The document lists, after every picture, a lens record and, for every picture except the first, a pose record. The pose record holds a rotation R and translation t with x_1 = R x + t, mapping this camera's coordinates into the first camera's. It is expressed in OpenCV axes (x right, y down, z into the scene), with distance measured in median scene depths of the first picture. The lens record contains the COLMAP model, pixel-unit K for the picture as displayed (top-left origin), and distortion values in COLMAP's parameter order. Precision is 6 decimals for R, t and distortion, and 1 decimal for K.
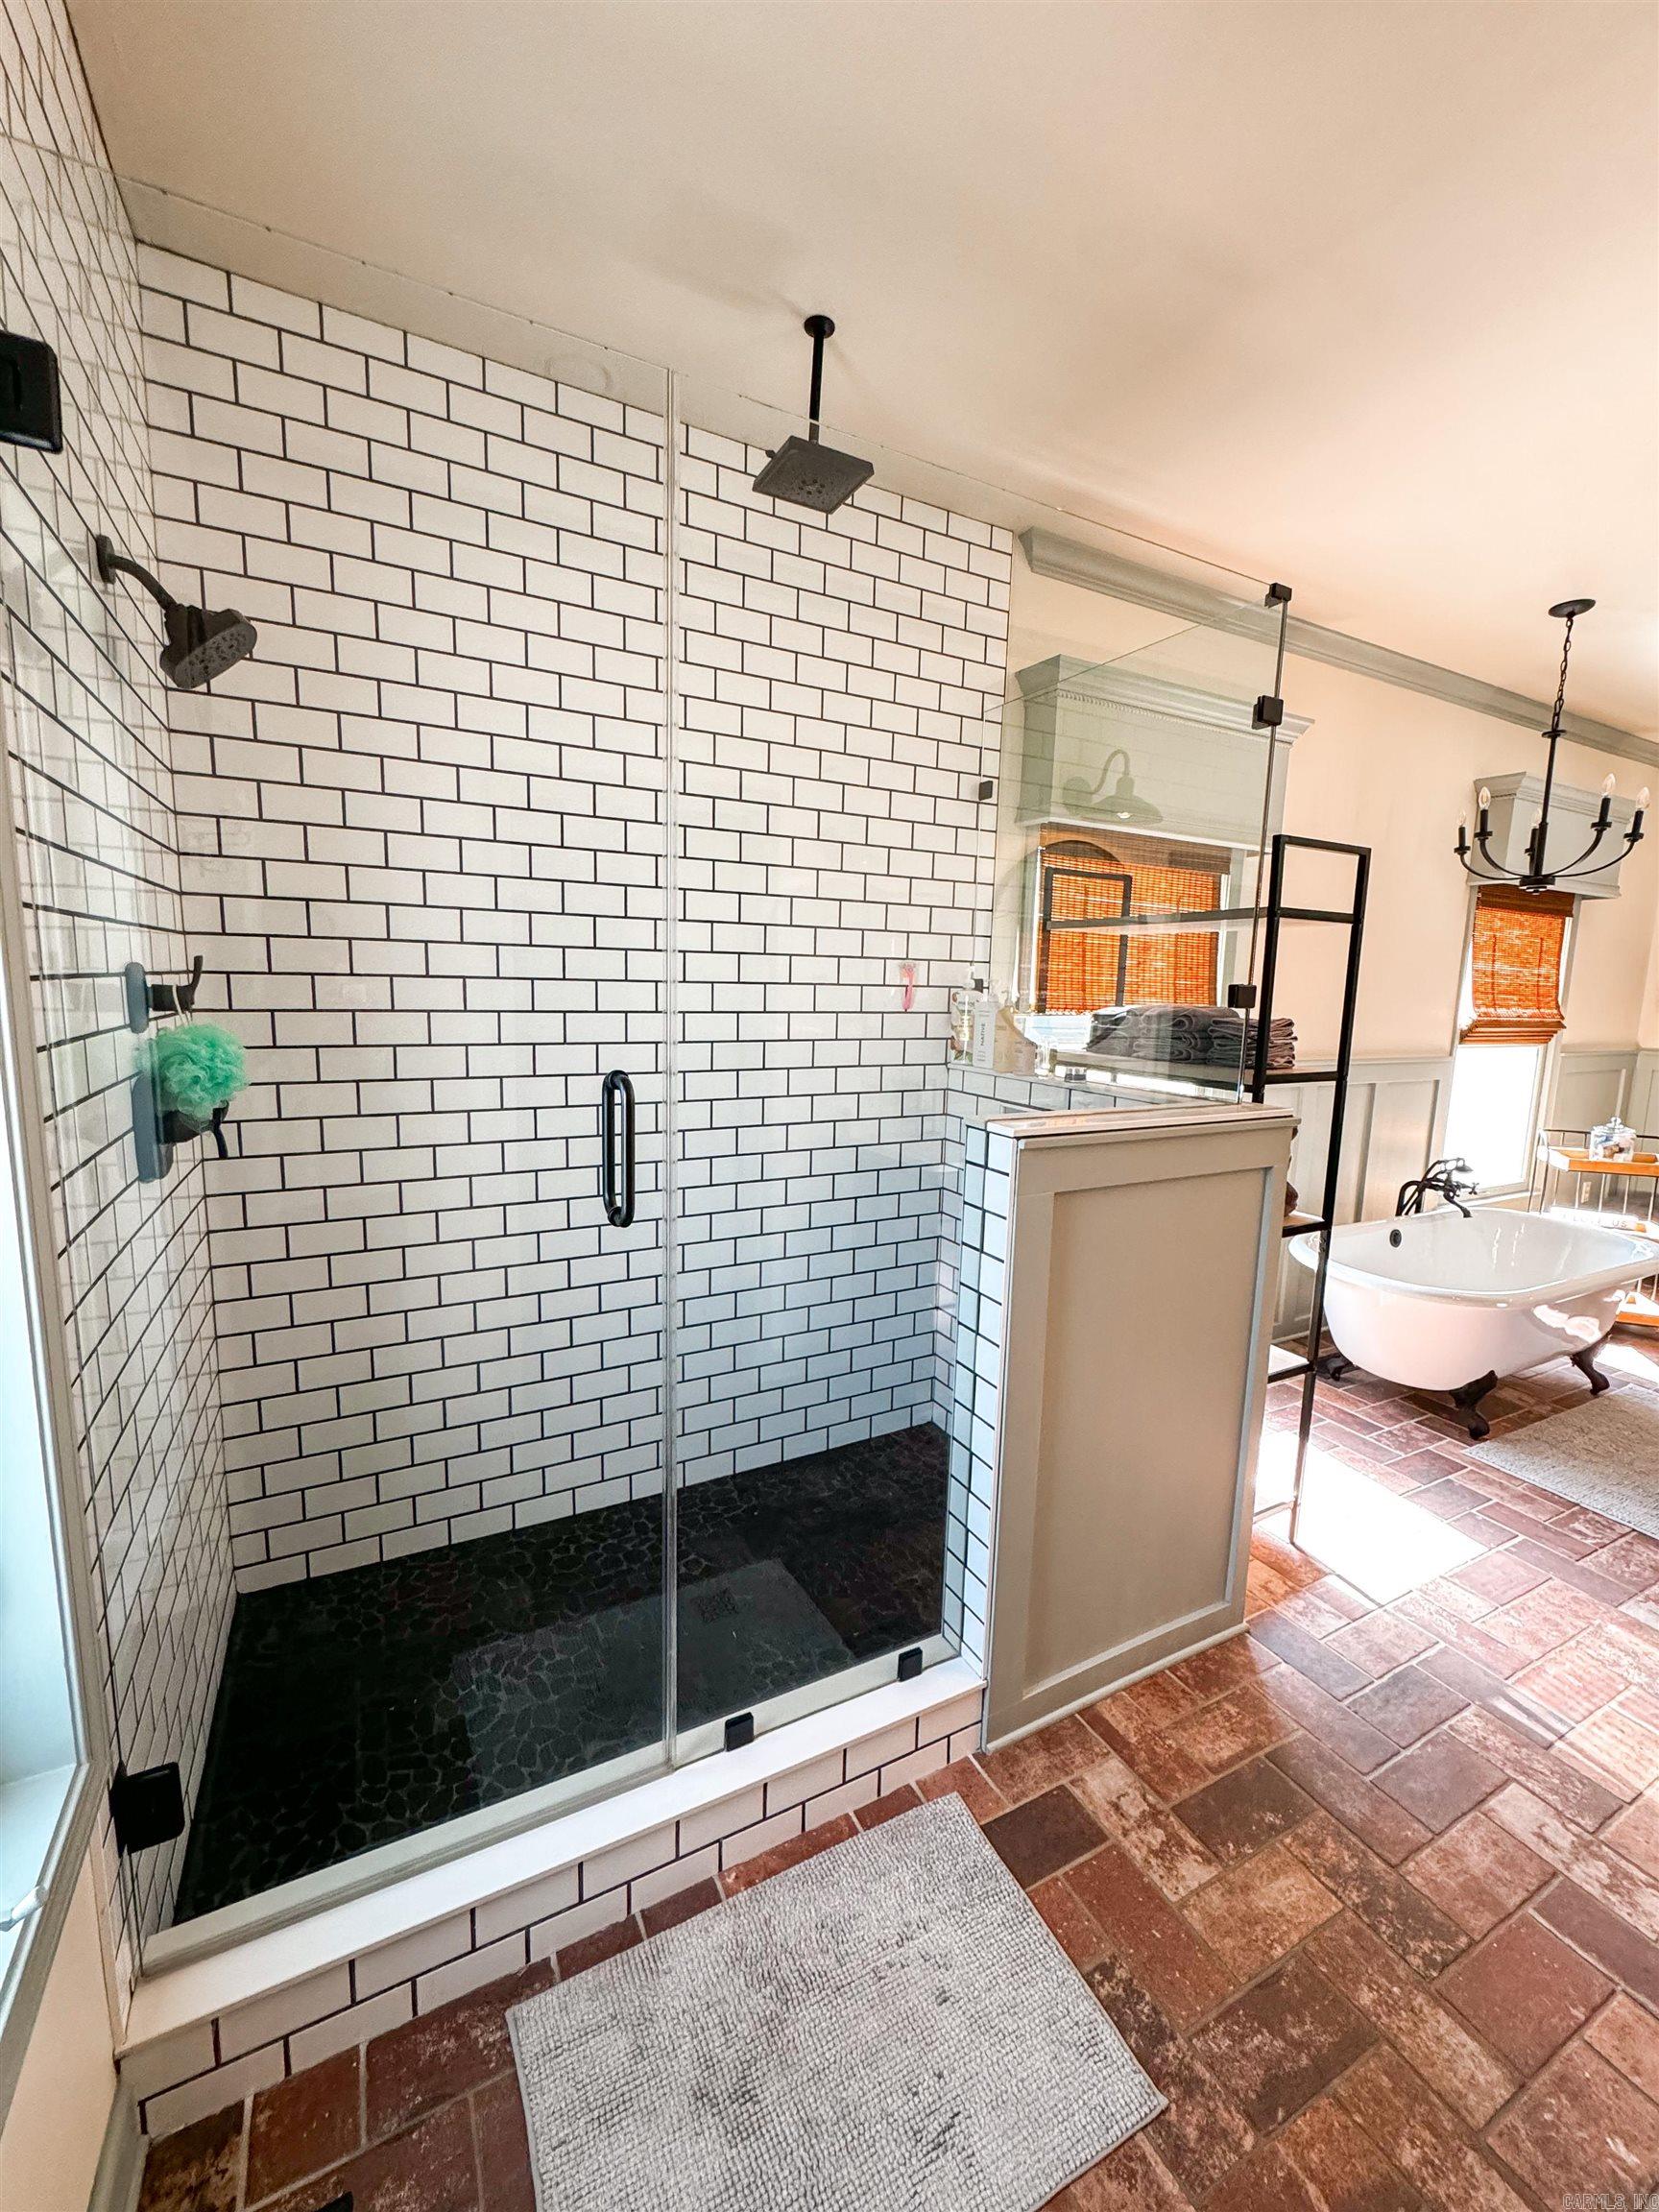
lens RADIAL K [[885.8, 0, 829.5], [0, 885.8, 1106.0], [0, 0, 1]] dist [-0.001453, 0.000022]
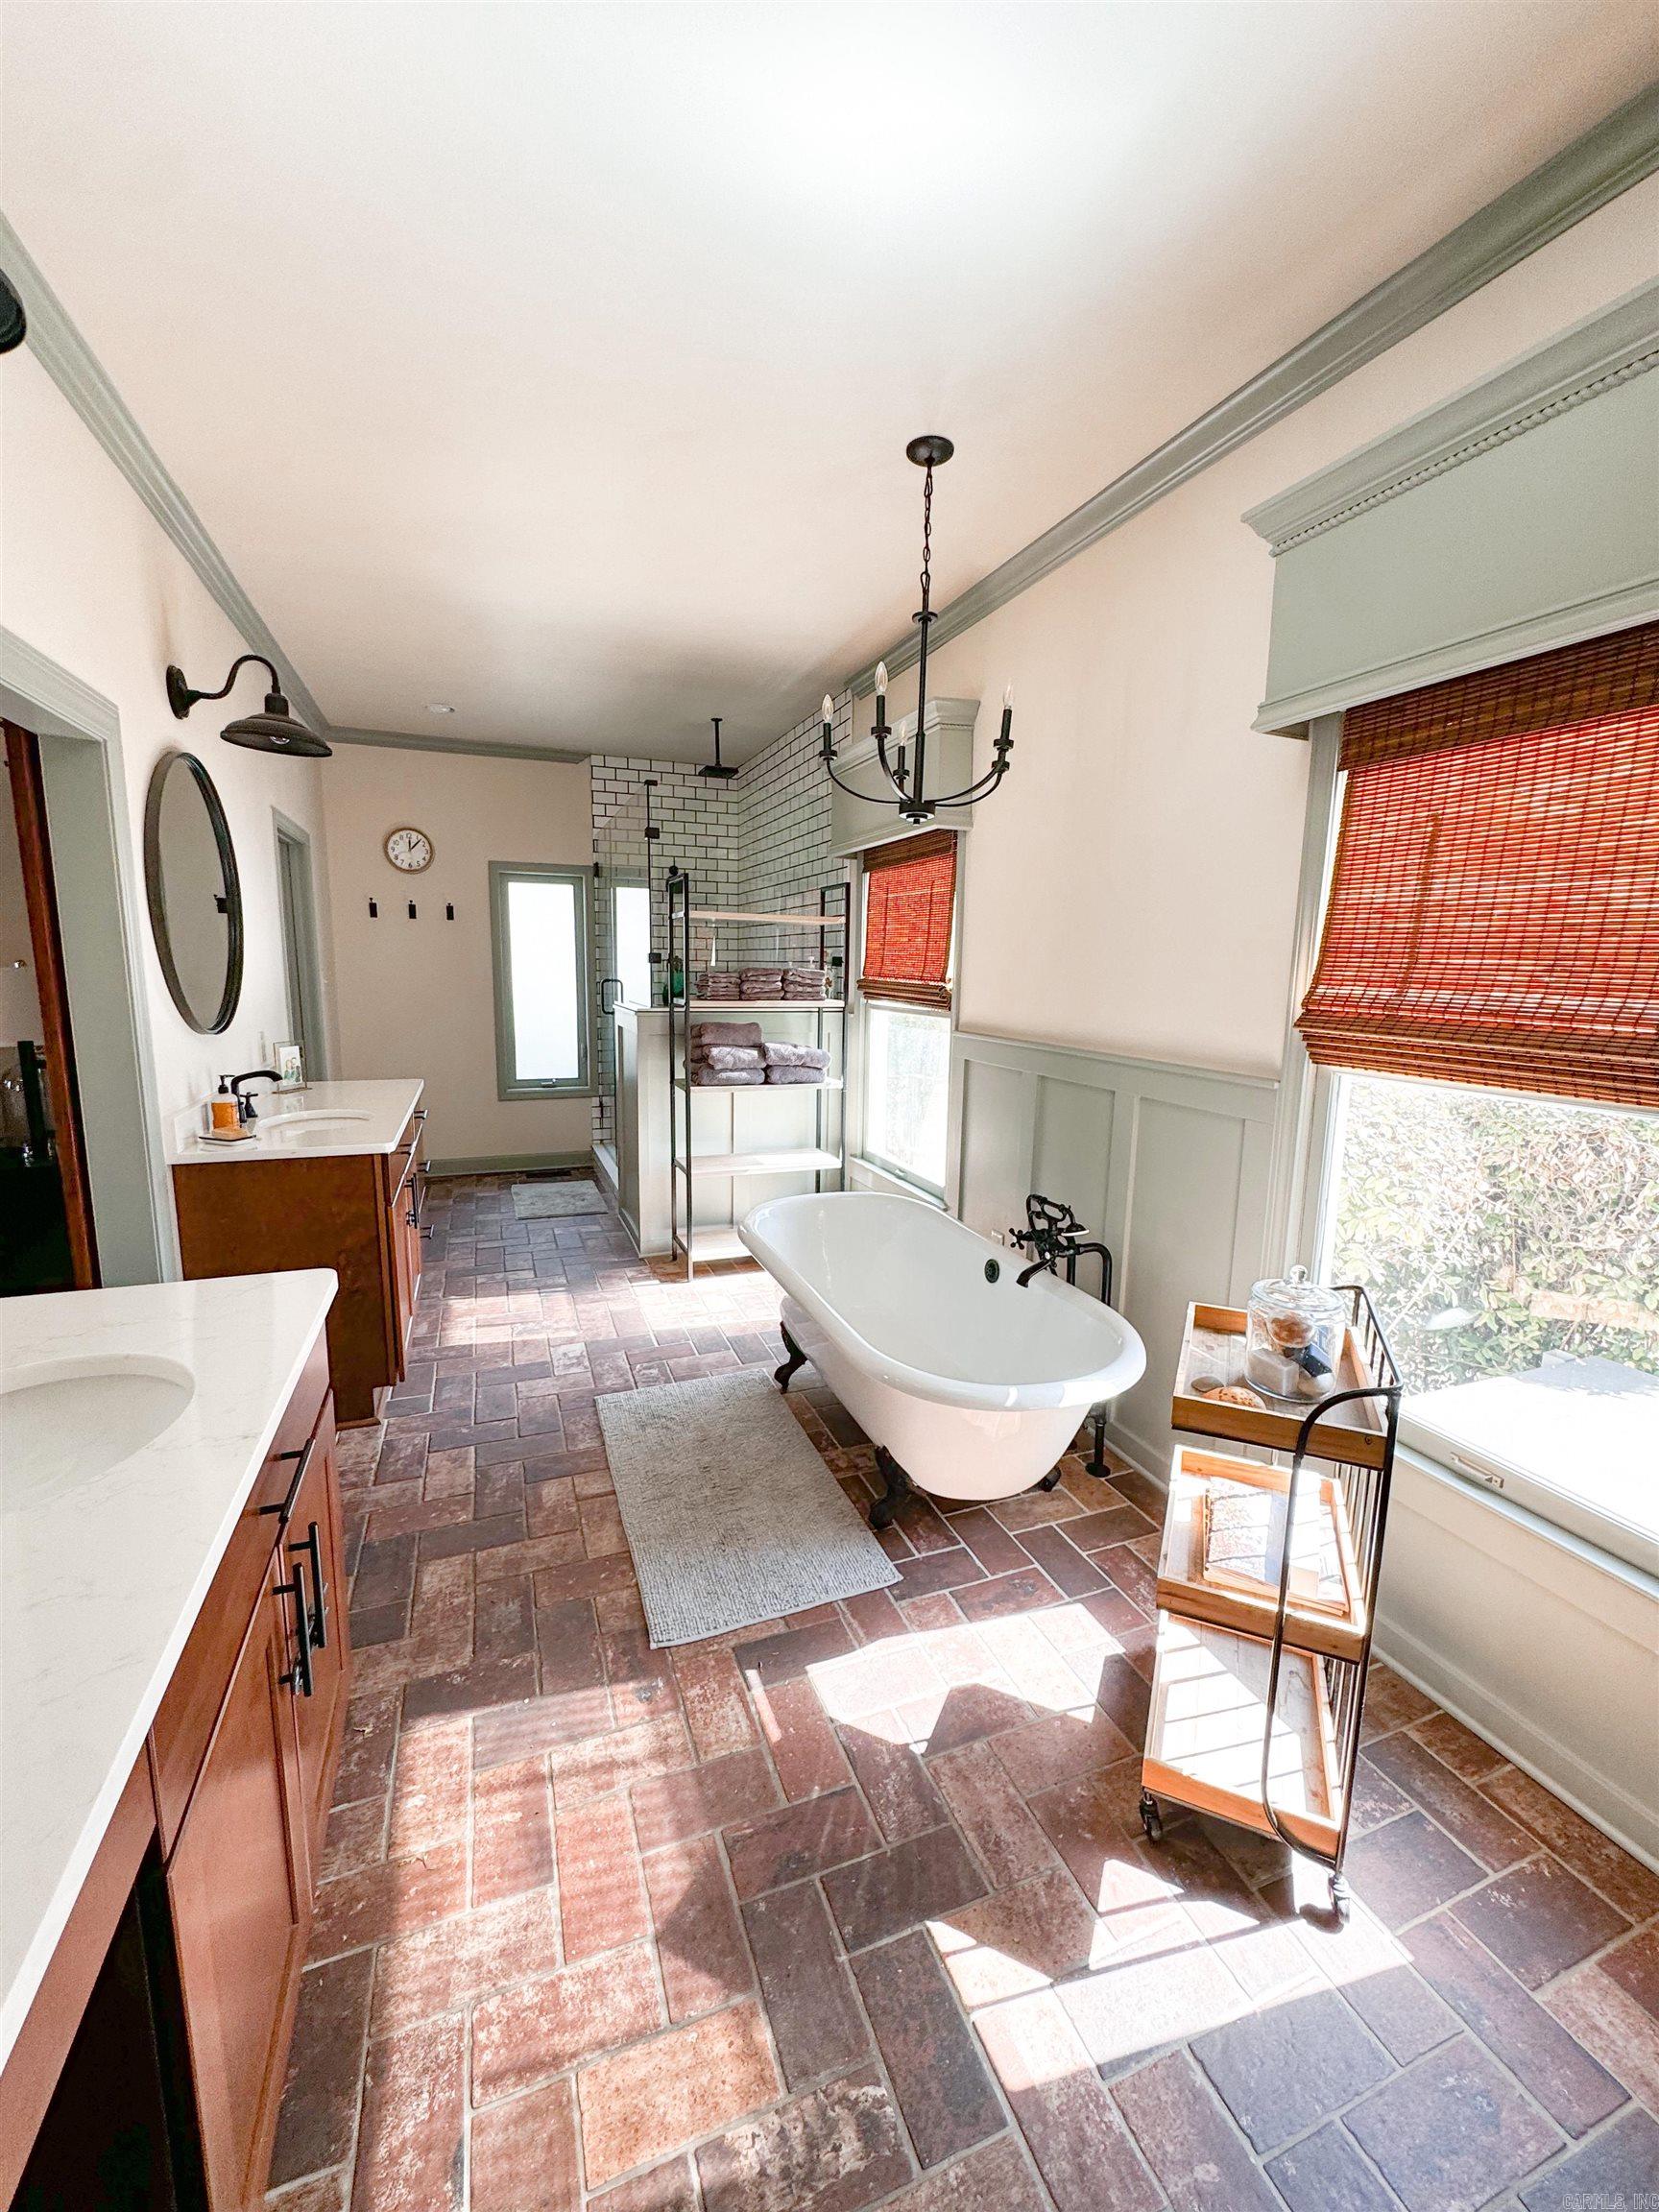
lens RADIAL K [[885.8, 0, 829.5], [0, 885.8, 1106.0], [0, 0, 1]] dist [-0.001453, 0.000022]
pose [[-0.118000, 0.129309, -0.984558, 2.012550], [-0.161171, 0.975845, 0.147481, -0.121828], [0.979847, 0.176085, -0.094309, 1.296841]]
